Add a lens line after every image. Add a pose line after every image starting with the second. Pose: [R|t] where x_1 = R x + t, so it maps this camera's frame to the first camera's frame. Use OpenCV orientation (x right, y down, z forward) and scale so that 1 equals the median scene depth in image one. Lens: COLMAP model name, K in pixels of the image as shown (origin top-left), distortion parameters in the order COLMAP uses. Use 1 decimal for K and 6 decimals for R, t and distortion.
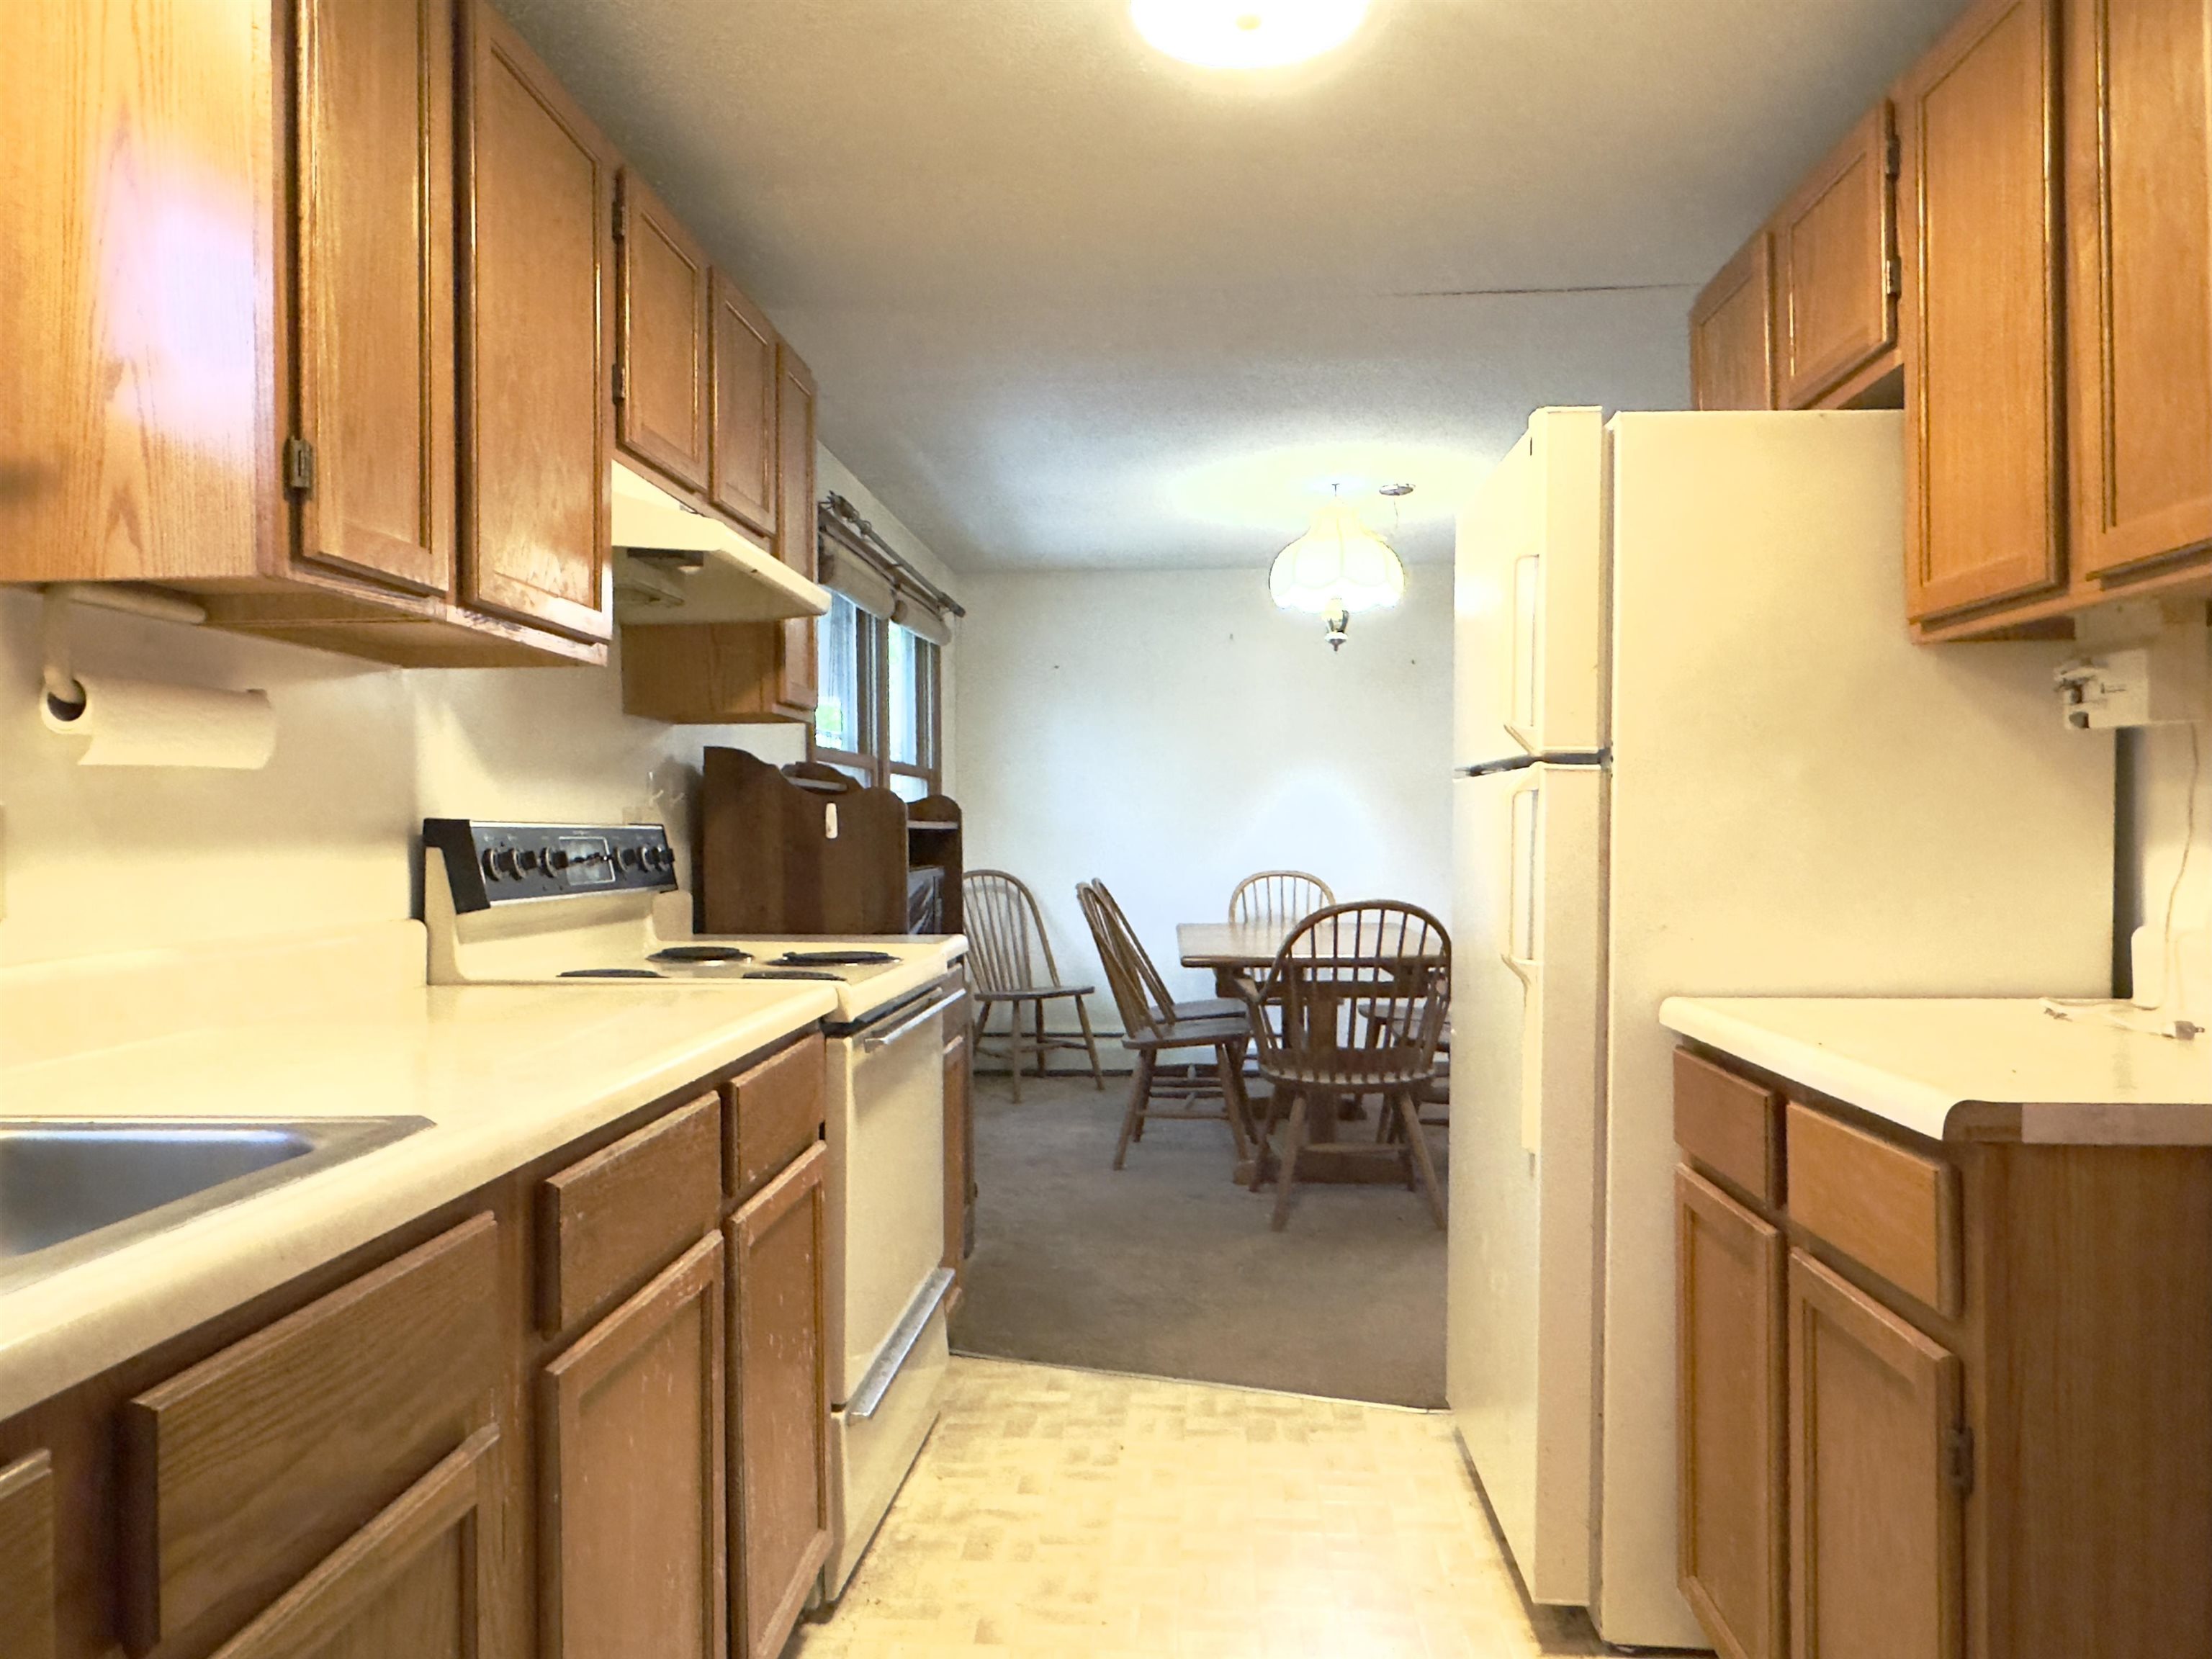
lens RADIAL K [[1461.4, 0, 1108.5], [0, 1461.4, 843.7], [0, 0, 1]] dist [-0.004854, -0.005137]
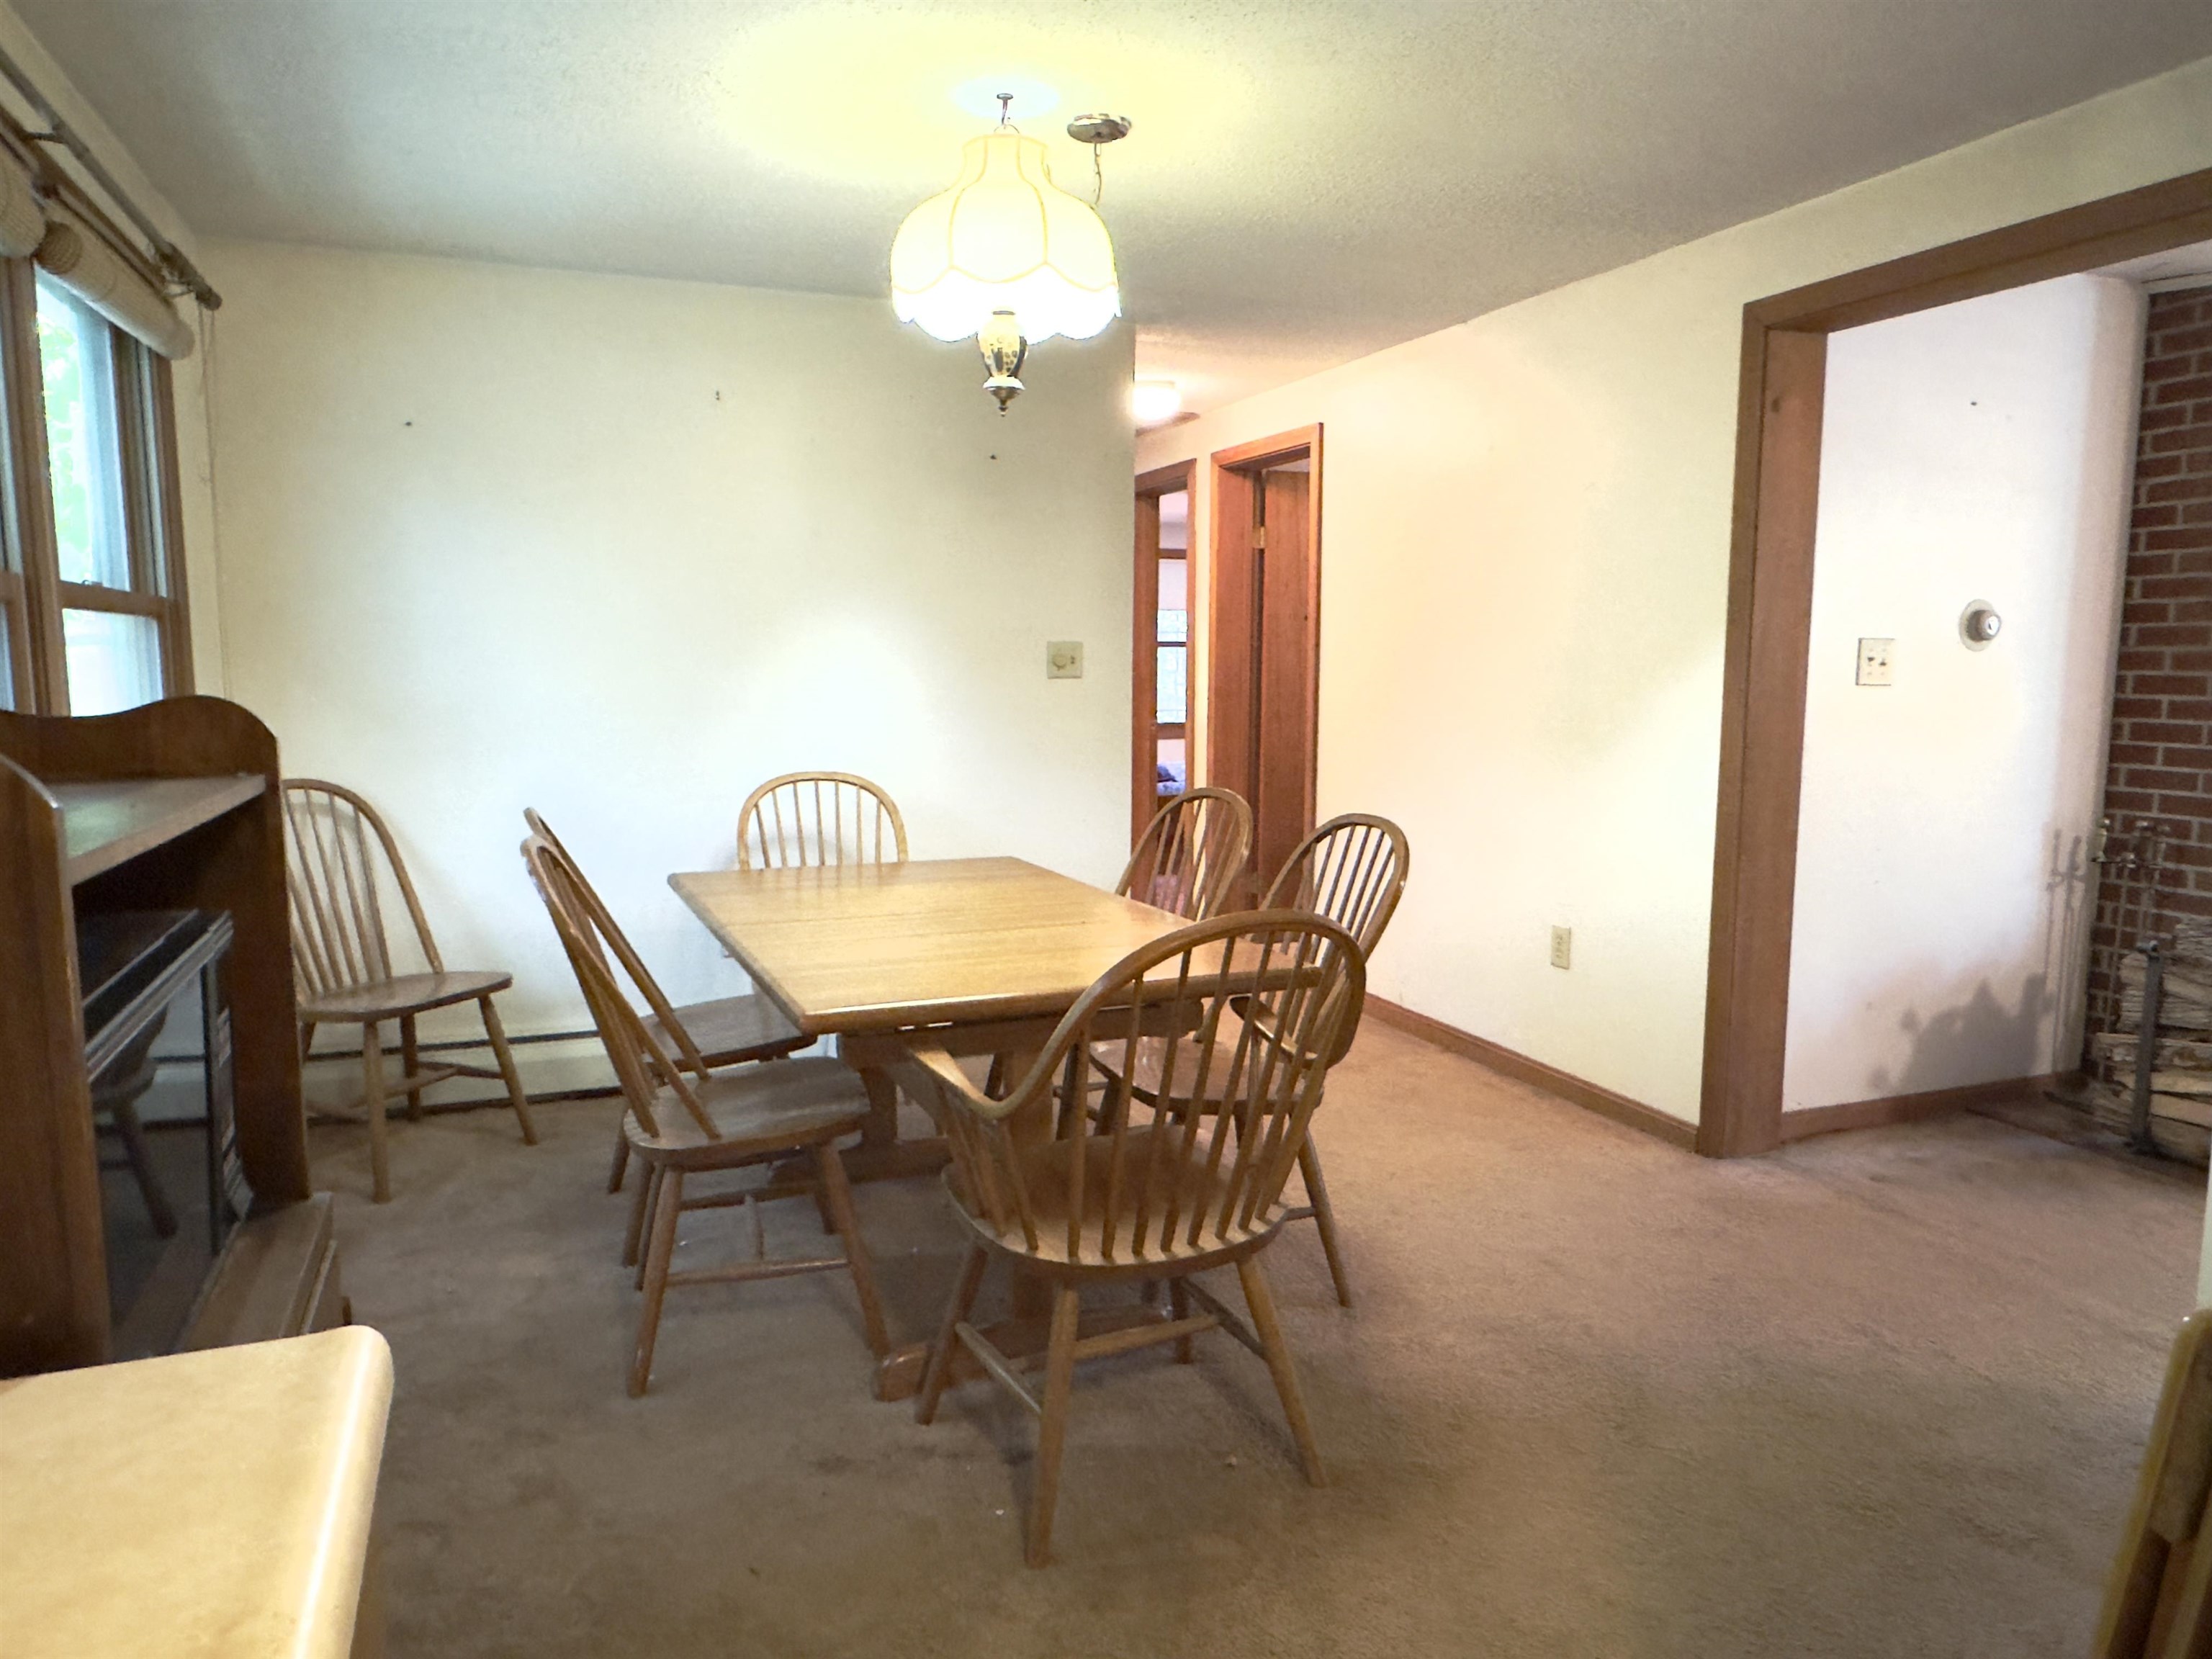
lens RADIAL K [[1461.4, 0, 1108.5], [0, 1461.4, 843.7], [0, 0, 1]] dist [-0.004854, -0.005137]
pose [[0.902493, -0.045133, 0.428334, -0.043518], [-0.004514, 0.993449, 0.114189, -0.025197], [-0.430681, -0.104988, 0.896377, 0.374120]]
